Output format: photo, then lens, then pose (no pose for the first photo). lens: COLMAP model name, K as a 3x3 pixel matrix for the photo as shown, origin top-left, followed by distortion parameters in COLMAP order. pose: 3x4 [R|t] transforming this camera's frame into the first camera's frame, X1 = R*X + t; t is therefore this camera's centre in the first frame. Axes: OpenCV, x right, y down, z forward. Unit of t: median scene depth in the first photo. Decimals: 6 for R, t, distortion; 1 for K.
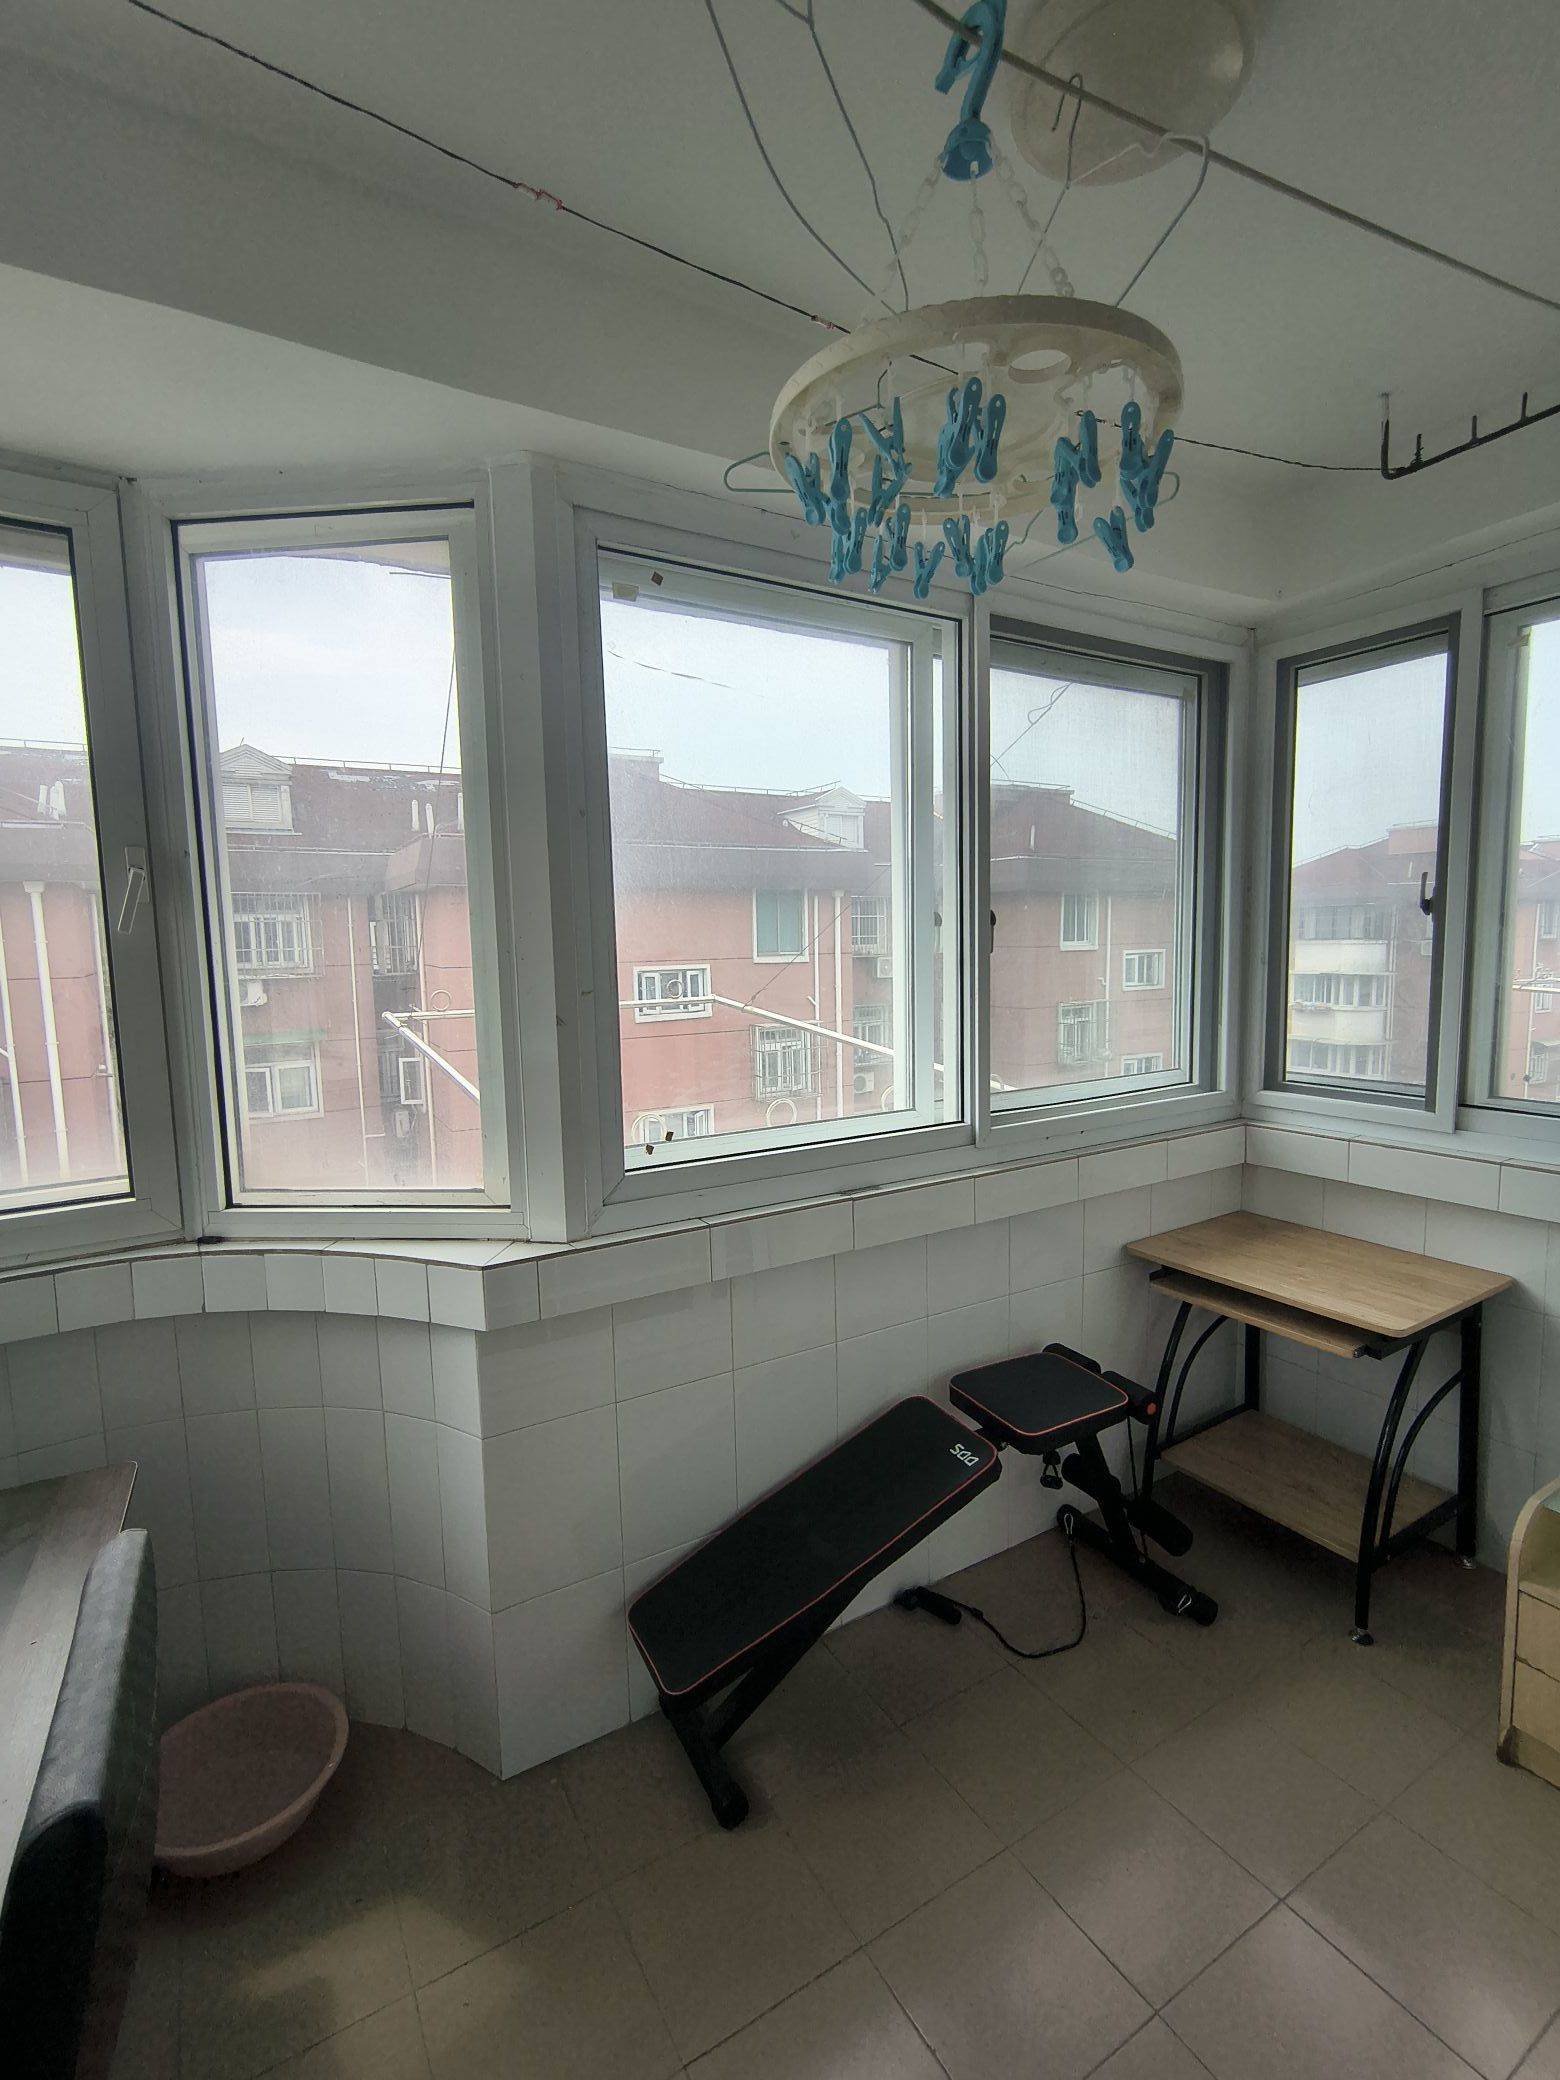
lens RADIAL K [[958.4, 0, 789.5], [0, 958.4, 1039.5], [0, 0, 1]] dist [0.000887, 0.000026]
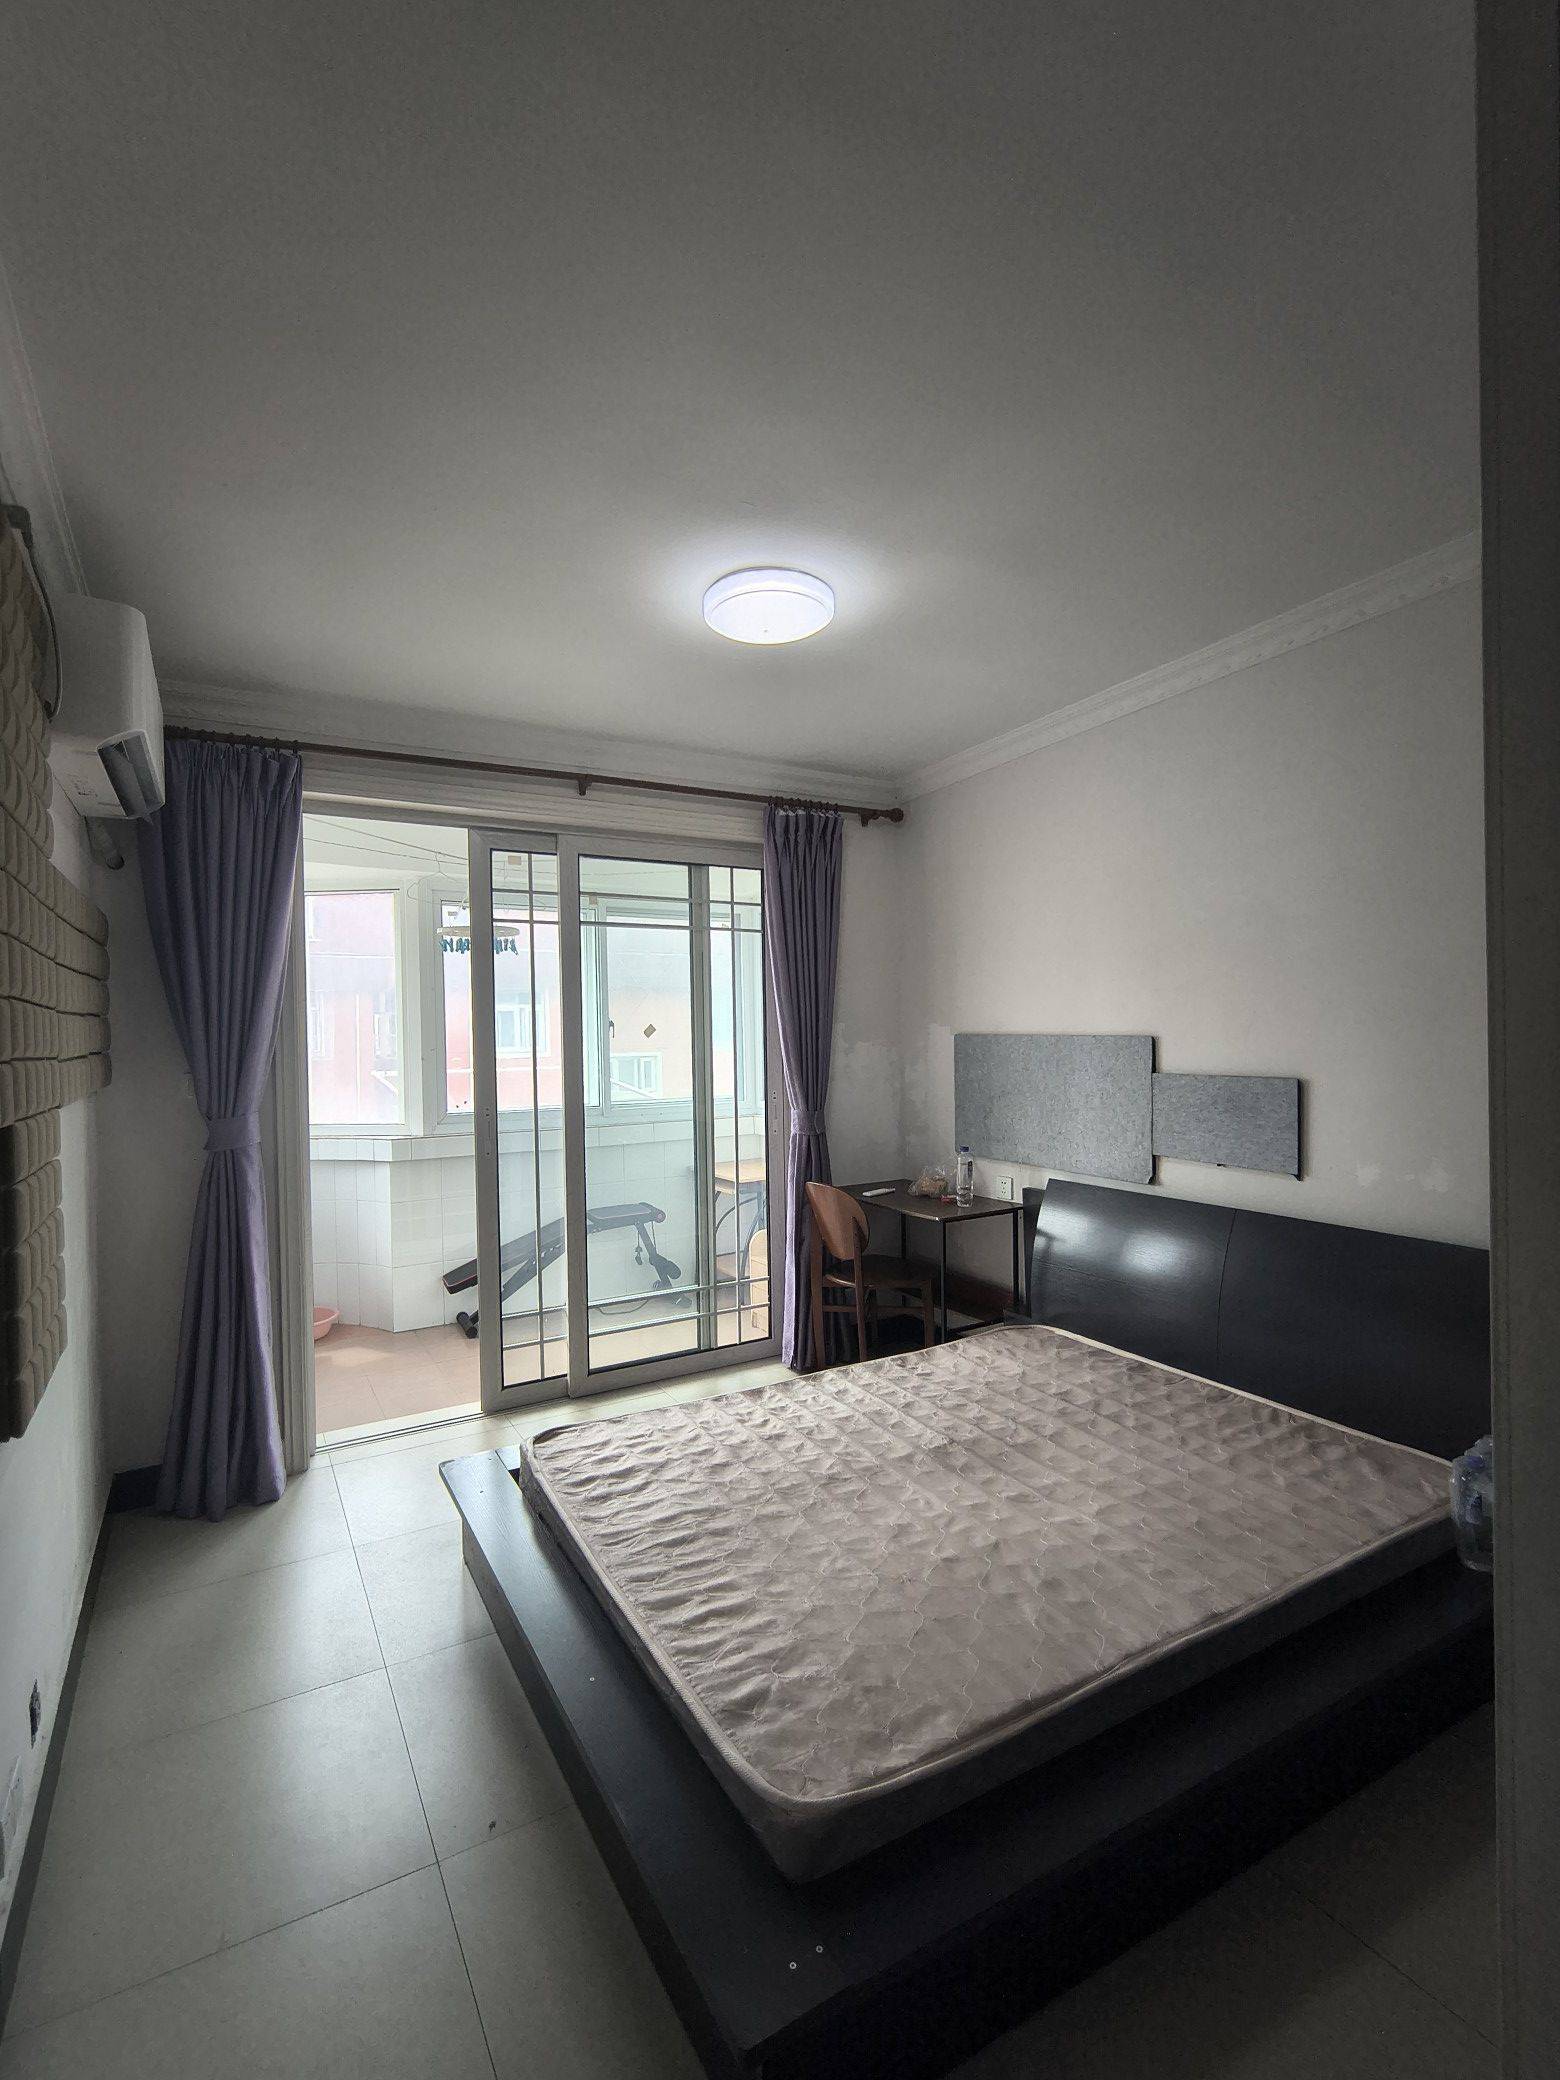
lens RADIAL K [[958.4, 0, 789.5], [0, 958.4, 1039.5], [0, 0, 1]] dist [0.000887, 0.000026]
pose [[0.999998, 0.000507, -0.001705, 0.828208], [-0.000670, 0.995282, -0.097023, 0.190440], [0.001648, 0.097024, 0.995281, -1.798857]]
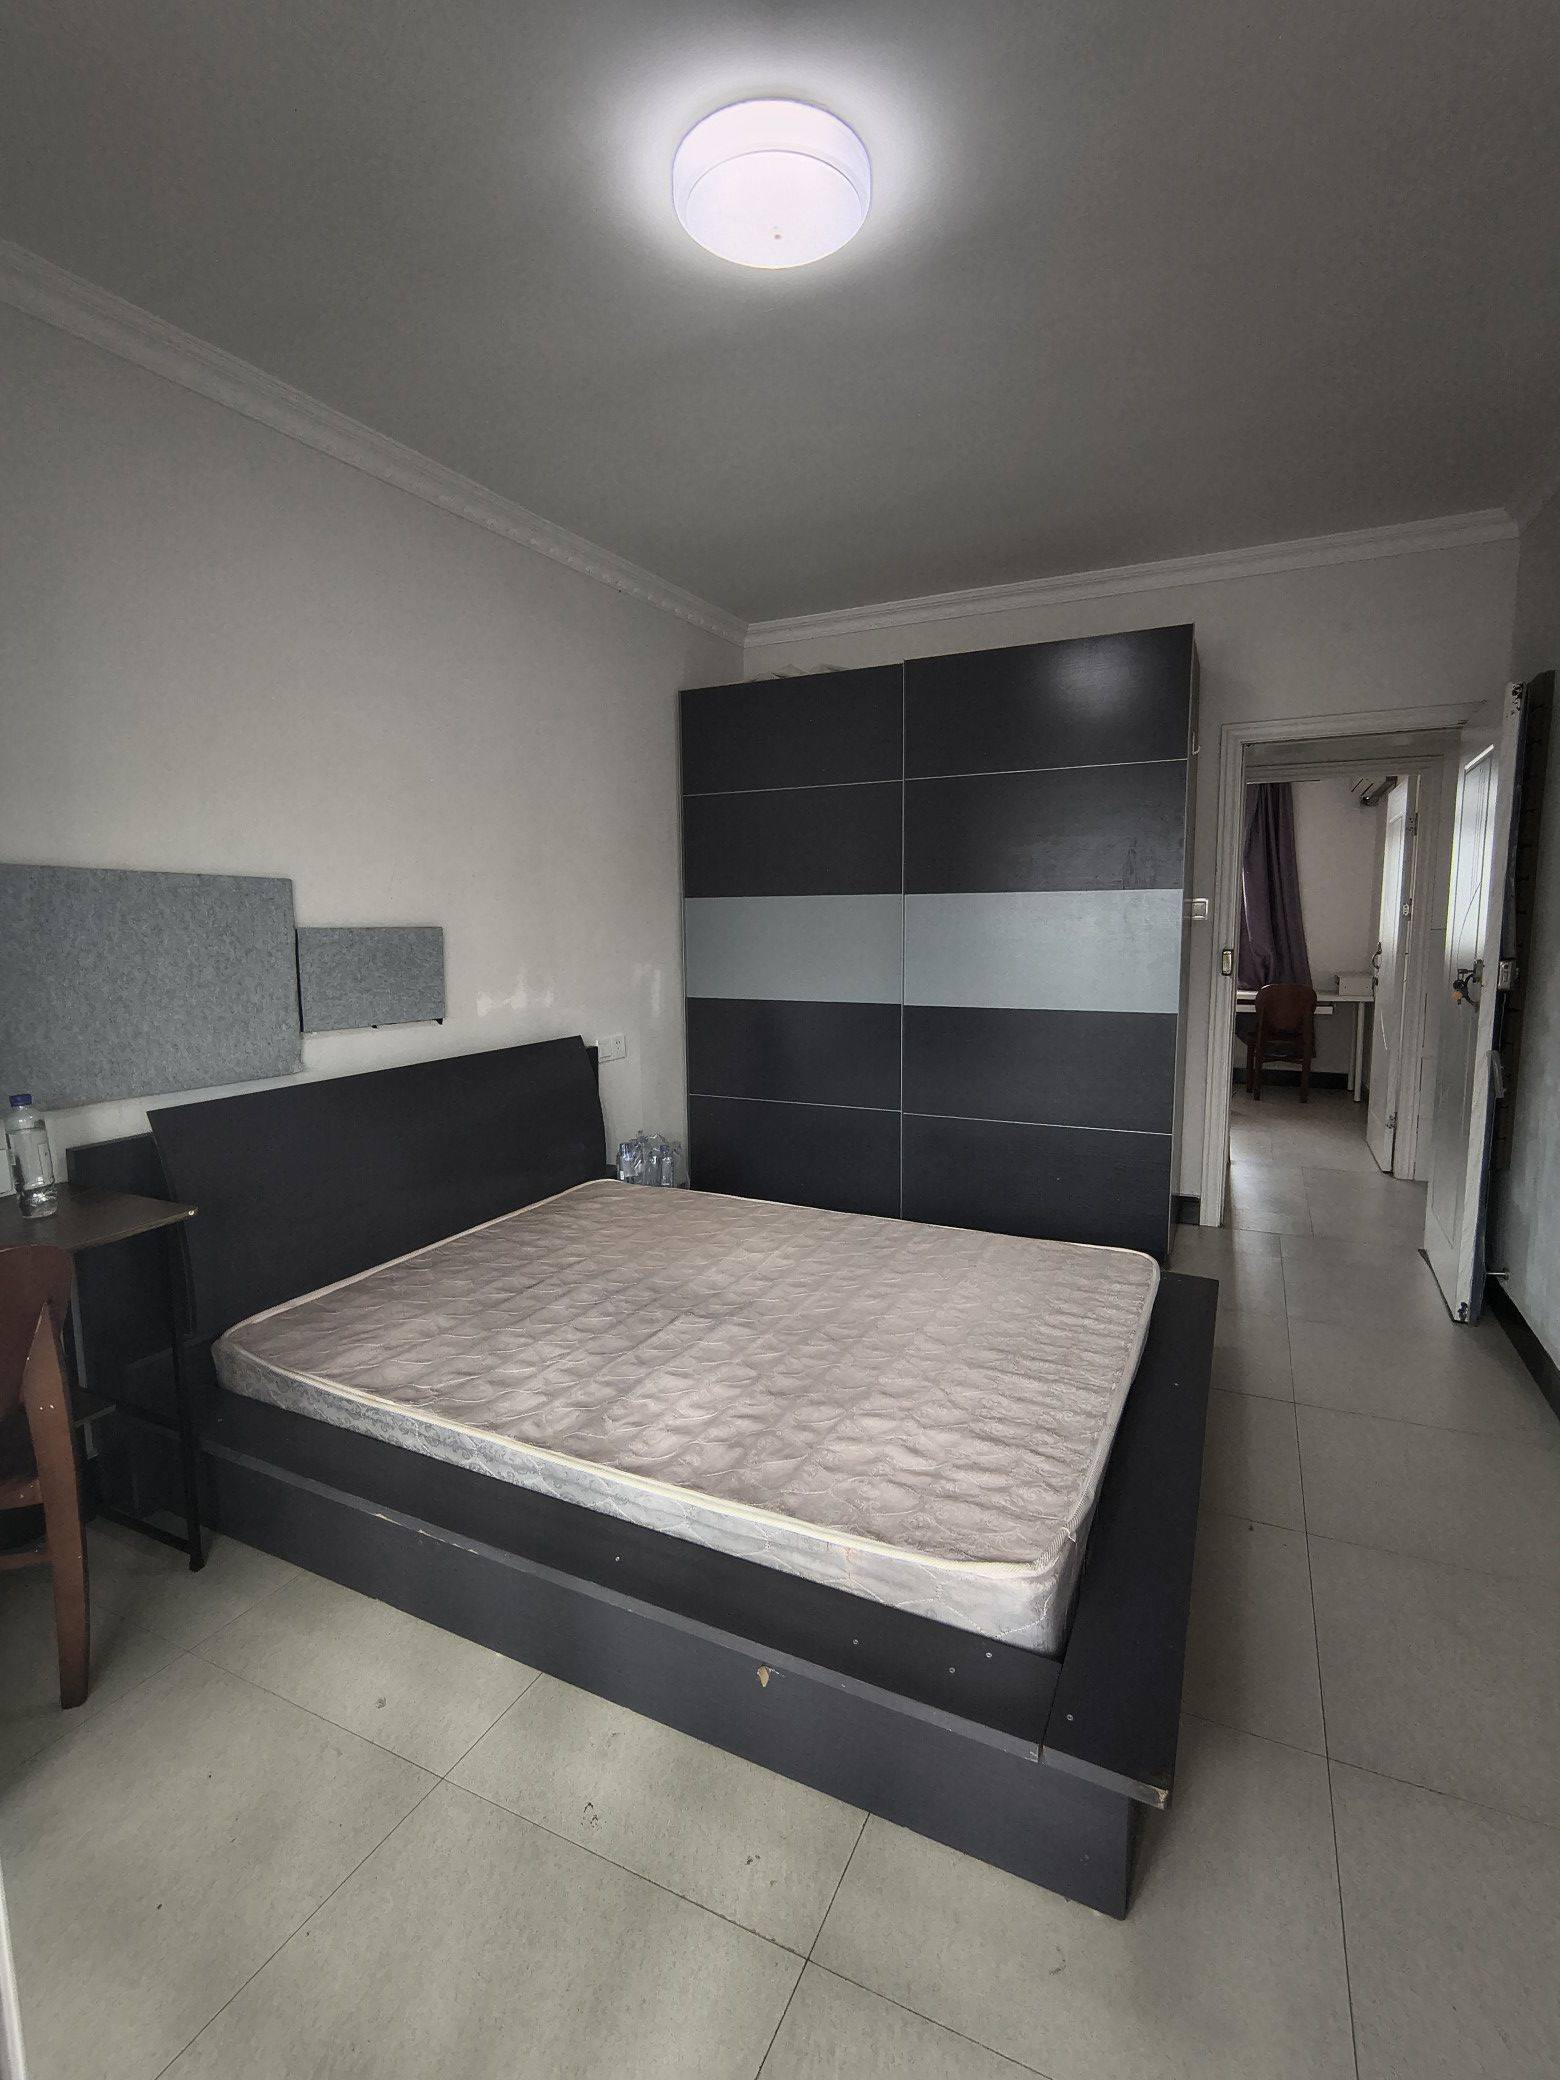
lens RADIAL K [[958.4, 0, 789.5], [0, 958.4, 1039.5], [0, 0, 1]] dist [0.000887, 0.000026]
pose [[-0.554546, -0.082319, 0.828071, -1.282713], [0.102072, 0.980852, 0.165863, -0.074225], [-0.825869, 0.176501, -0.535525, 2.955704]]
